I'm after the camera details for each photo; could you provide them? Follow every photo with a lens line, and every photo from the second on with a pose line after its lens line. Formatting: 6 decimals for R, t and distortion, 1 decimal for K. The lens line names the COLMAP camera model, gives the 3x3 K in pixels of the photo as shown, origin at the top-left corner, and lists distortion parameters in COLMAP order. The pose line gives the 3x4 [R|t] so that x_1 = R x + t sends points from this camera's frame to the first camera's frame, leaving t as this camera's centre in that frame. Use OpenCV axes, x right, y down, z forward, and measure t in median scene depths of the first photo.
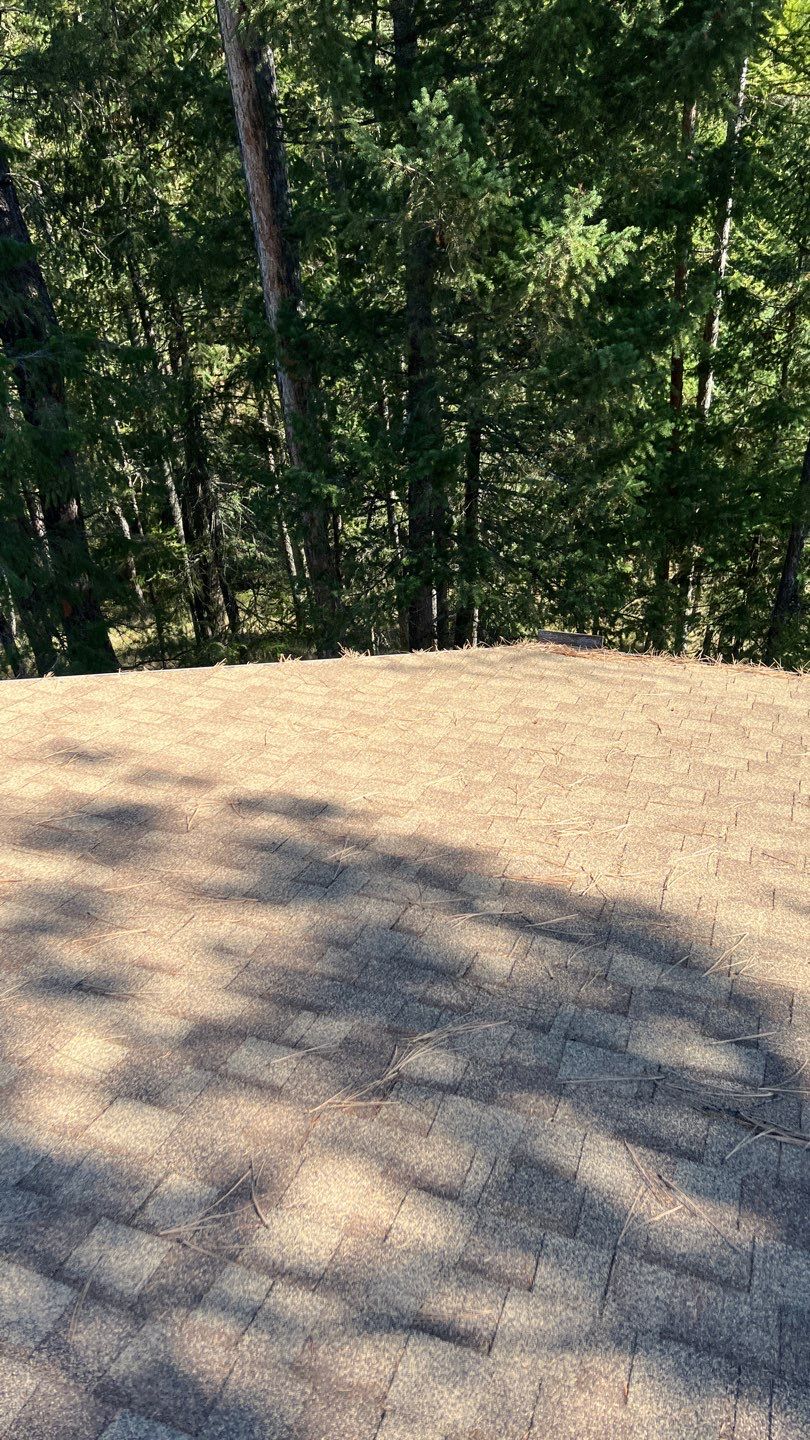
lens RADIAL K [[1070.6, 0, 403.7], [0, 1070.6, 726.9], [0, 0, 1]] dist [0.046287, -0.056314]
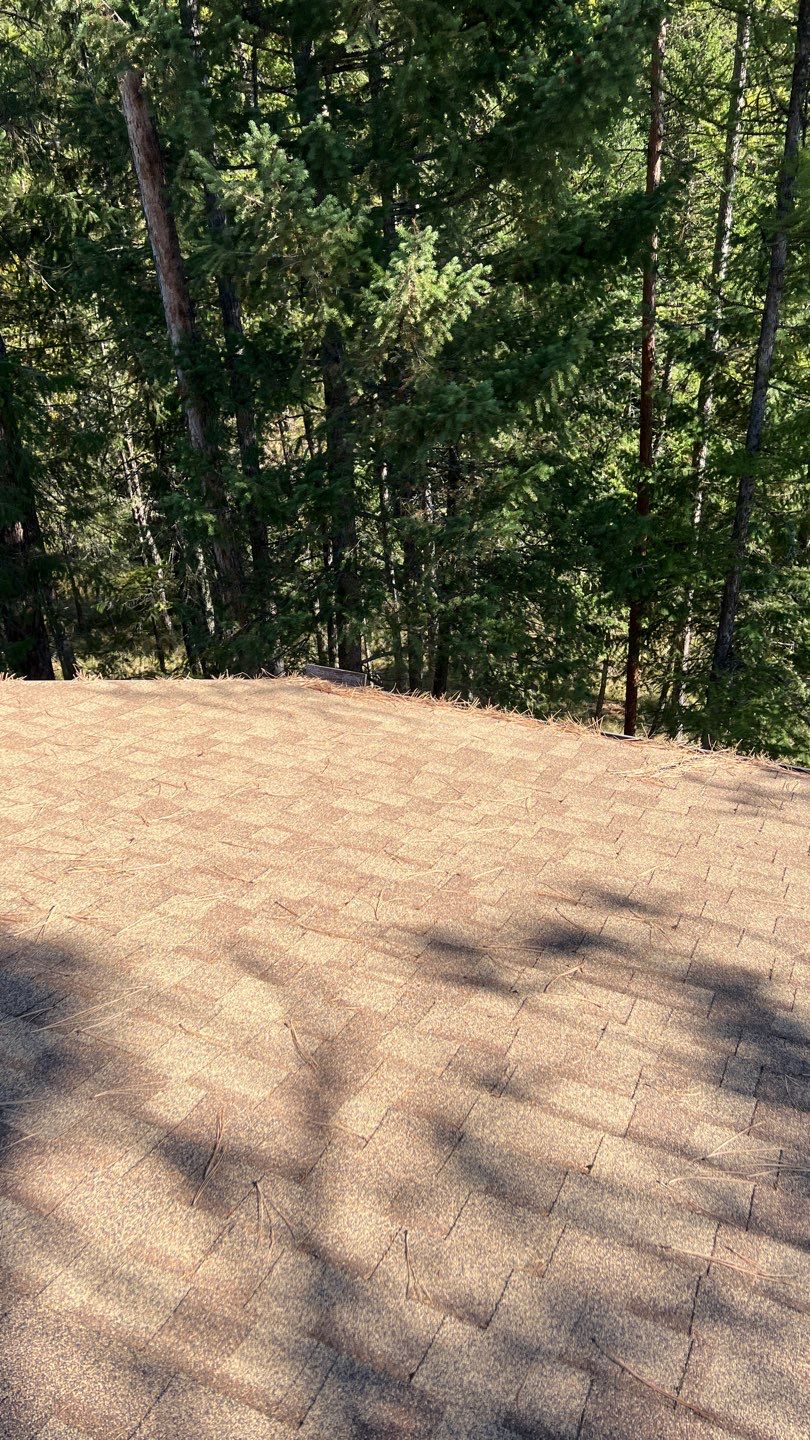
lens RADIAL K [[1070.6, 0, 403.7], [0, 1070.6, 726.9], [0, 0, 1]] dist [0.046287, -0.056314]
pose [[0.994369, 0.059870, -0.087441, 0.237795], [-0.063584, 0.997161, -0.040325, -0.000650], [0.084778, 0.045658, 0.995353, 0.036357]]
